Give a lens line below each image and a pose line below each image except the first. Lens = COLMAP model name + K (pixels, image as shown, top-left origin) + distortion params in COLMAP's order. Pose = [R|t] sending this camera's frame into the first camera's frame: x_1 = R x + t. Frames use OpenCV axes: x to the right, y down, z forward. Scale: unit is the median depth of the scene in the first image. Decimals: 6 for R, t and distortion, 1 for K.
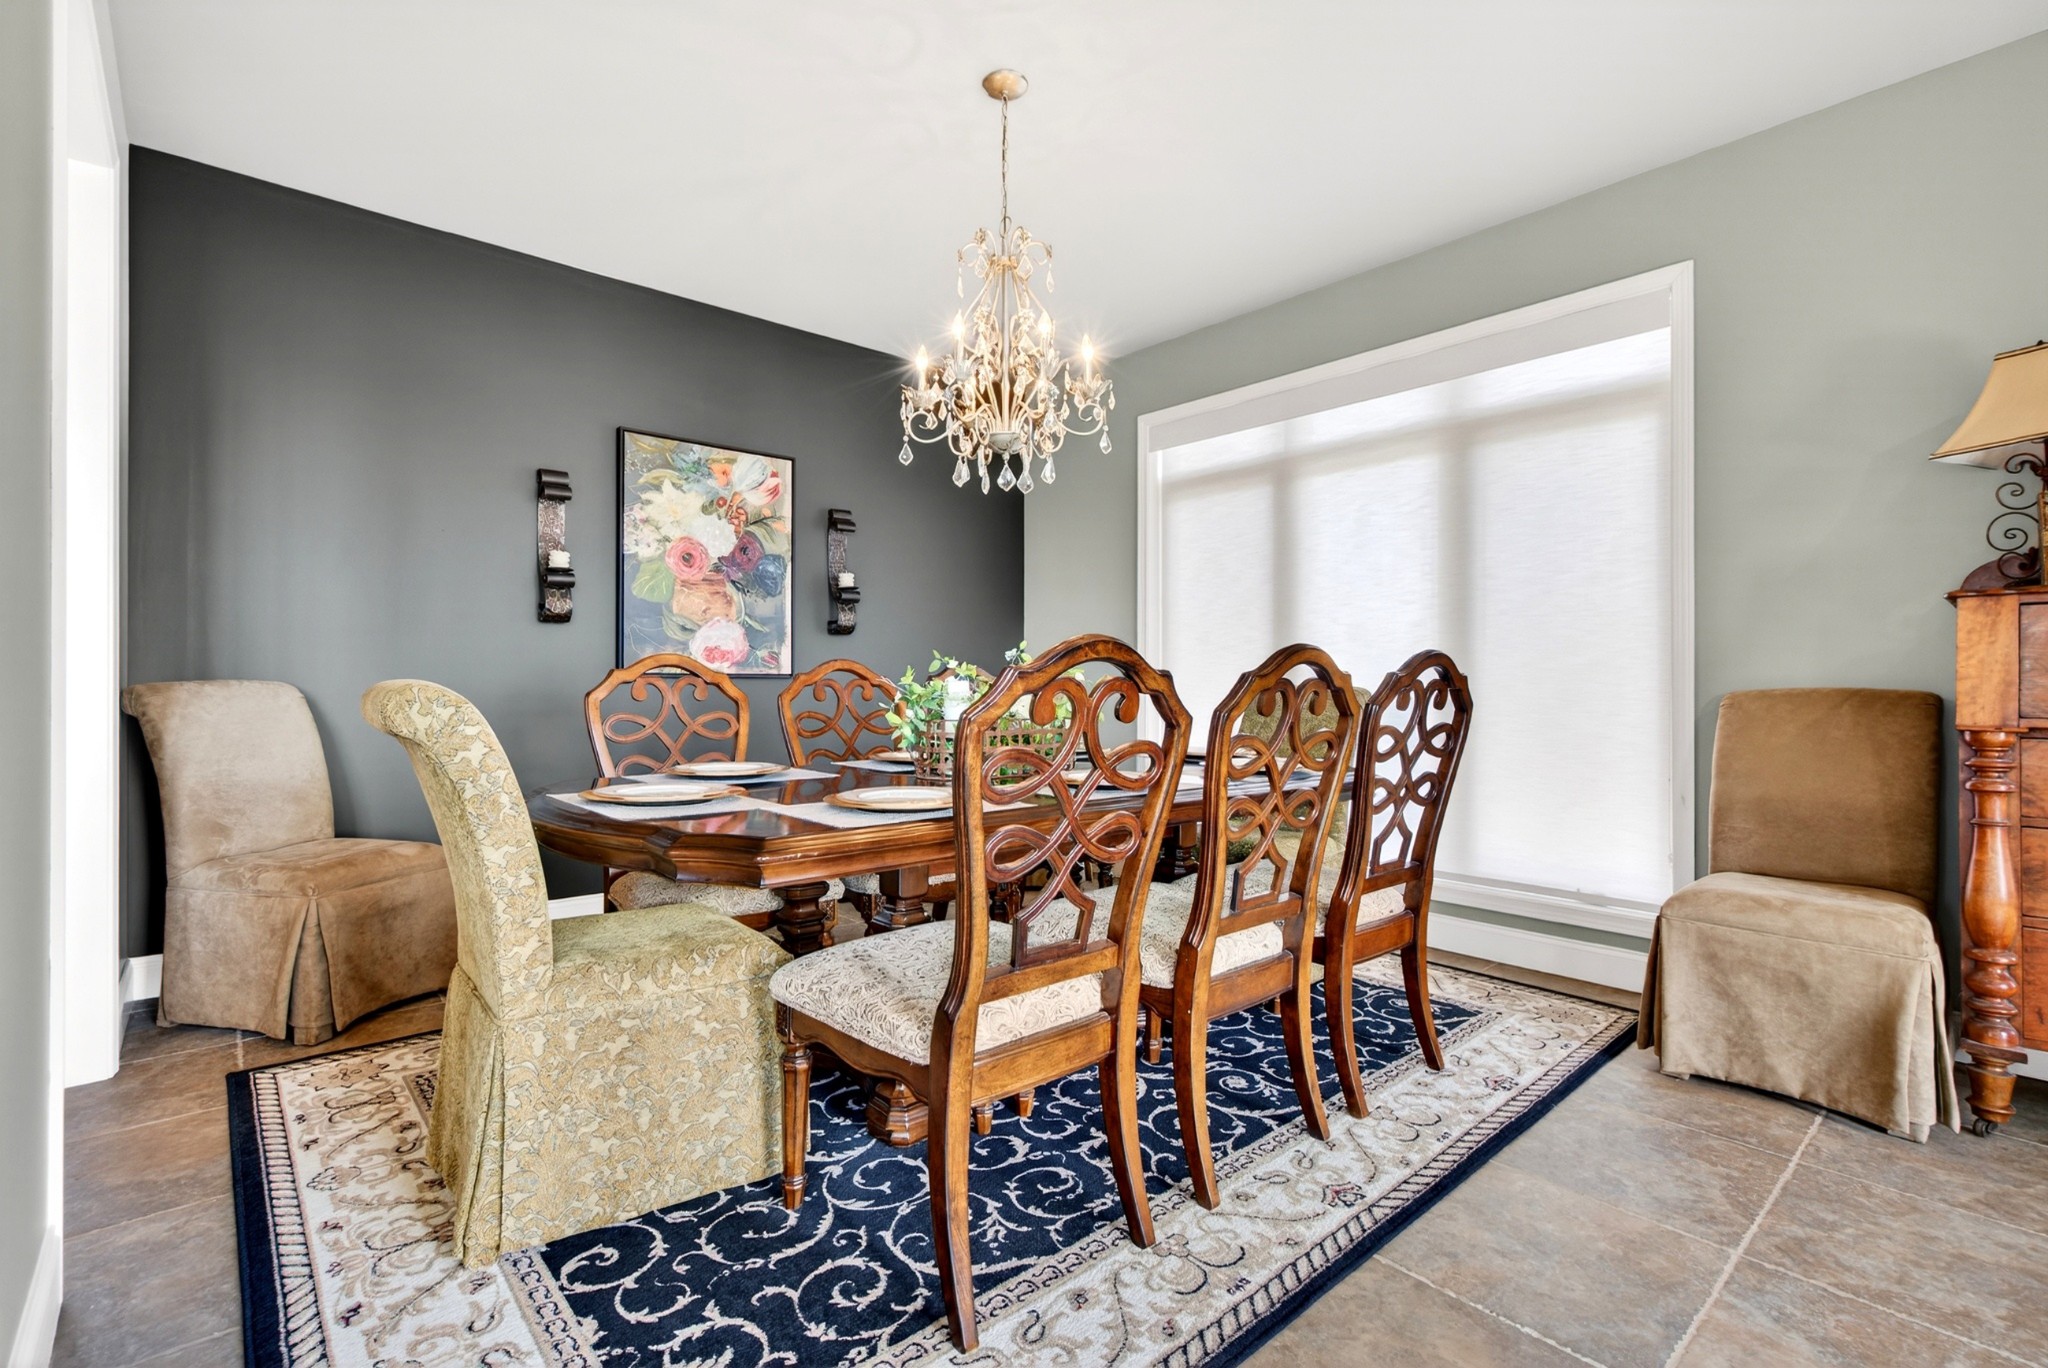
lens RADIAL K [[930.7, 0, 1002.5], [0, 930.7, 682.8], [0, 0, 1]] dist [-0.002319, -0.000567]
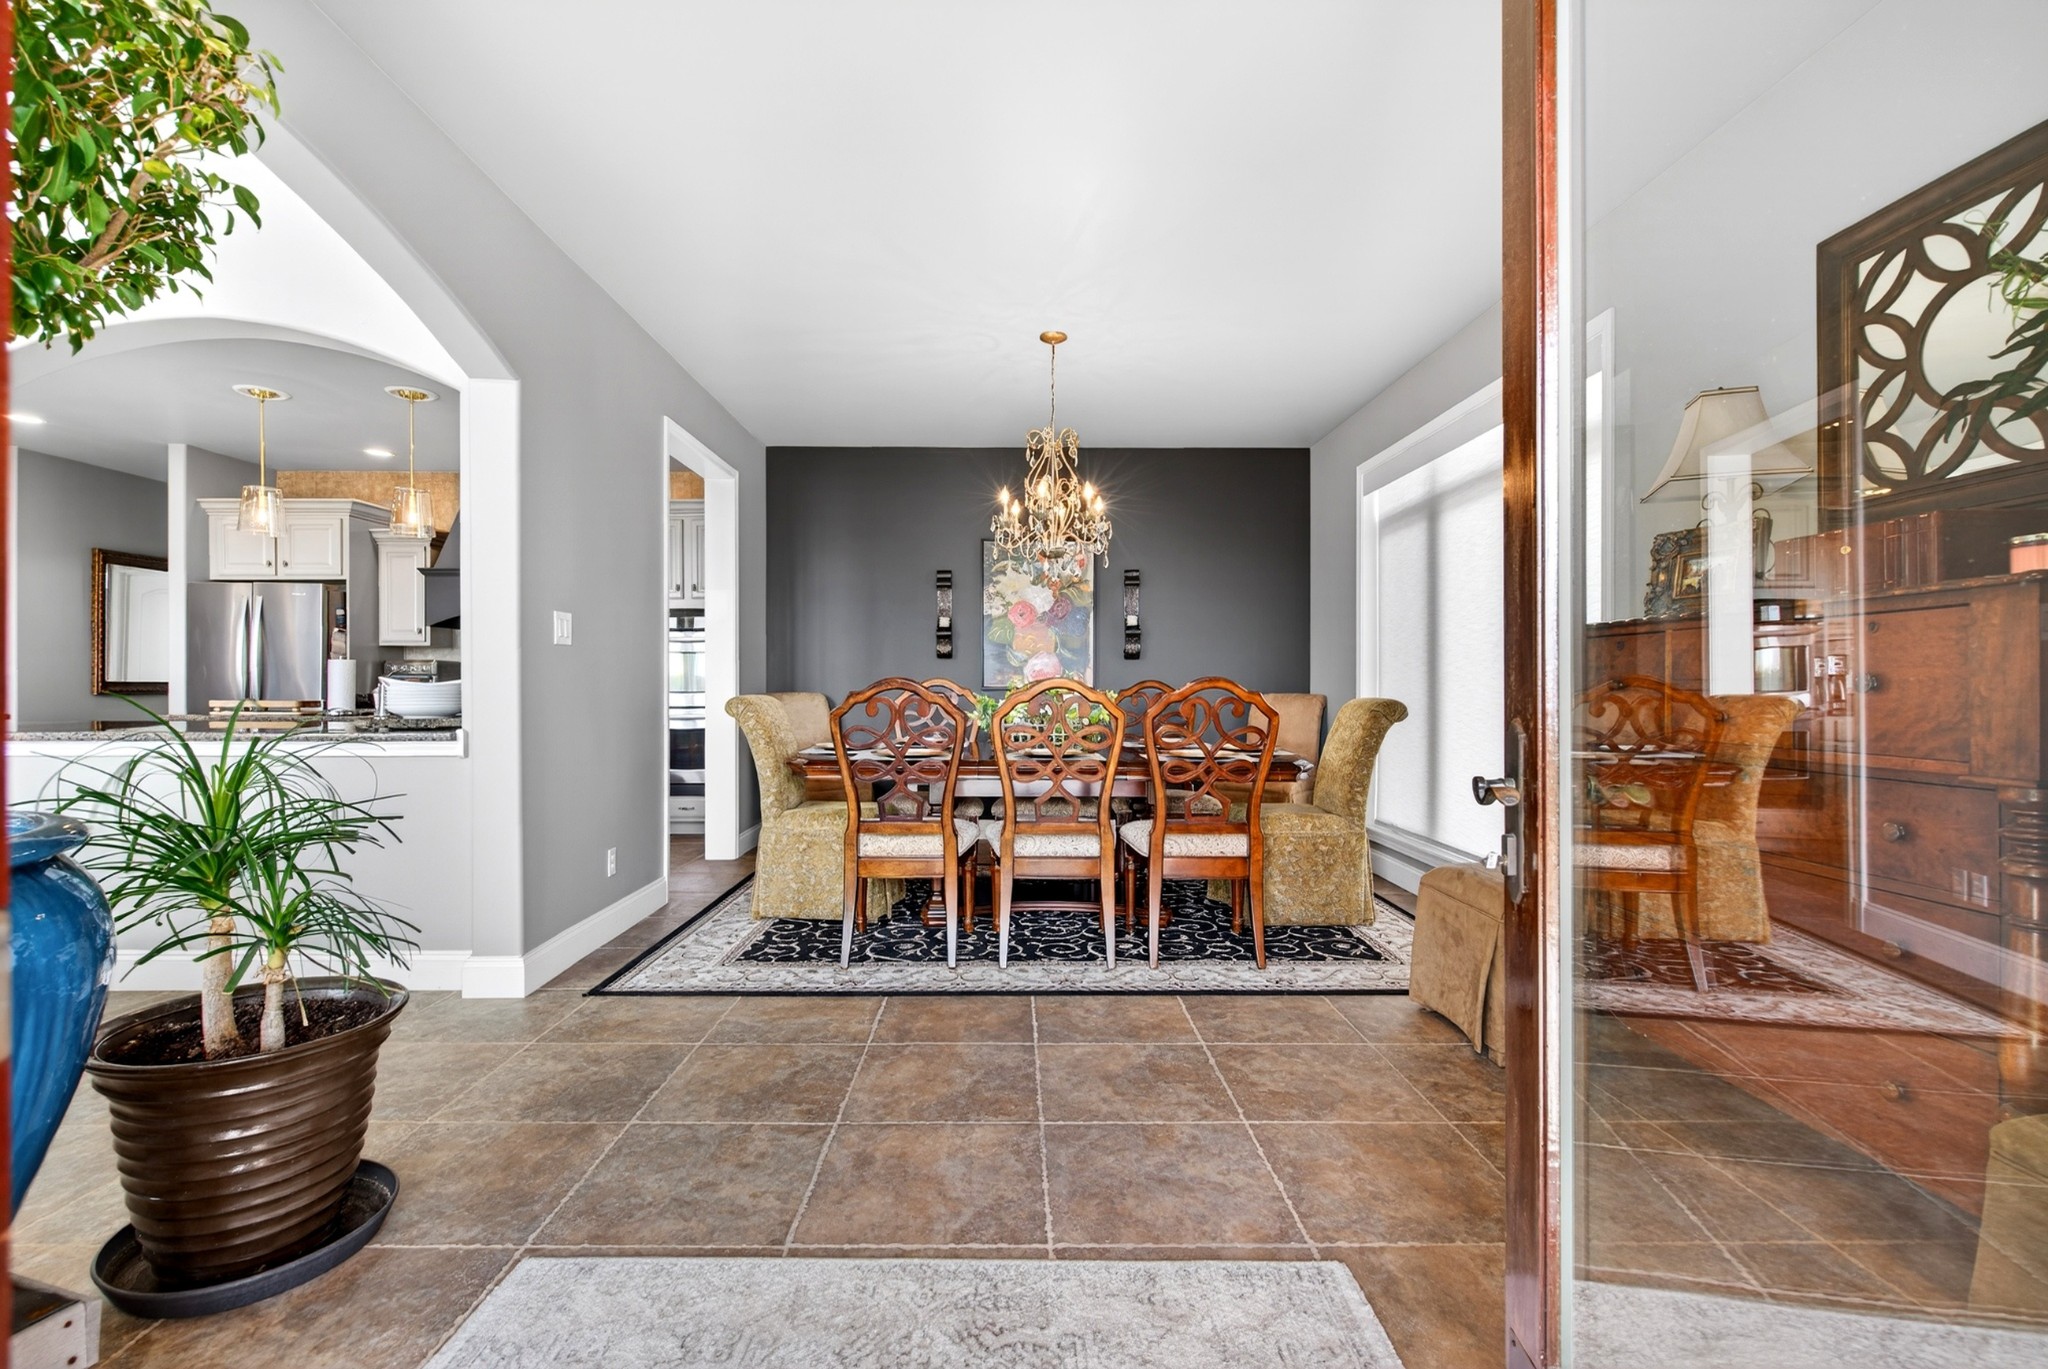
lens RADIAL K [[930.7, 0, 1002.5], [0, 930.7, 683.3], [0, 0, 1]] dist [-0.002319, -0.000567]
pose [[0.751980, -0.004816, -0.659169, 0.732065], [0.003711, 0.999988, -0.003072, -0.013939], [0.659176, -0.000136, 0.751989, -0.225038]]
